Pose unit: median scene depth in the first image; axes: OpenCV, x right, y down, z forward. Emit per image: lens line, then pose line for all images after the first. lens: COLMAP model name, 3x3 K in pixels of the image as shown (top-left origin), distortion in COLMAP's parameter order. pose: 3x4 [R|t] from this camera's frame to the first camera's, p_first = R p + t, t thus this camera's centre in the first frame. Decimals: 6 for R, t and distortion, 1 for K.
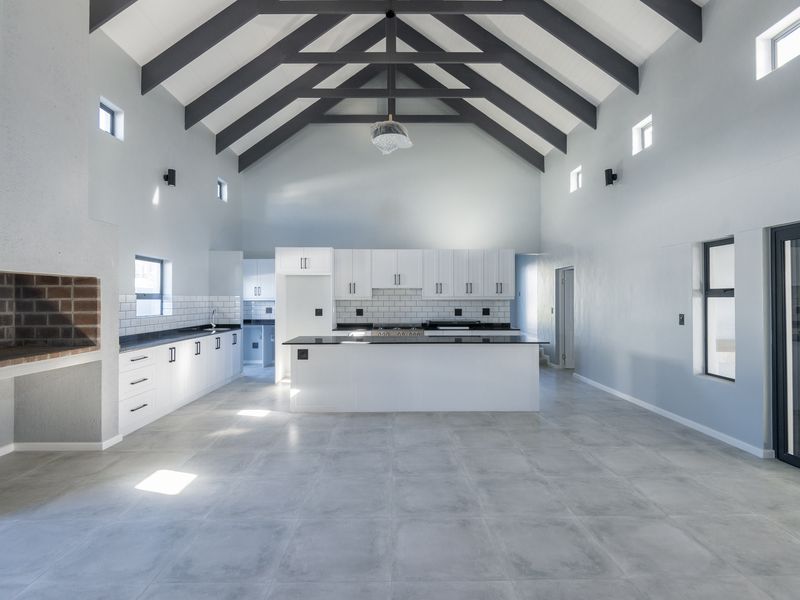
lens RADIAL K [[410.0, 0, 412.5], [0, 410.0, 286.1], [0, 0, 1]] dist [0.039917, -0.027276]
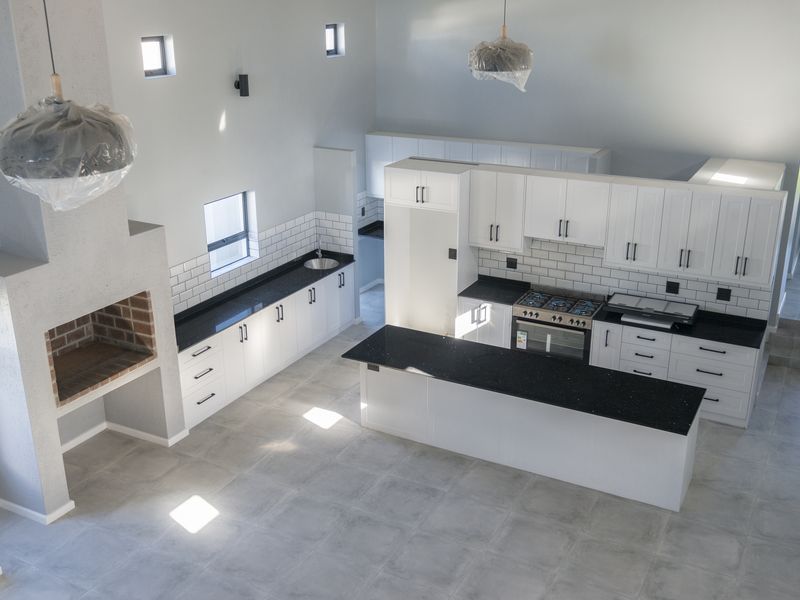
lens RADIAL K [[828.7, 0, 400.0], [0, 828.7, 300.0], [0, 0, 1]] dist [0.023058, 0.010994]
pose [[0.873536, 0.165262, -0.457846, 0.590452], [0.002730, 0.938923, 0.344117, -0.605730], [0.486751, -0.301849, 0.819732, -0.278051]]
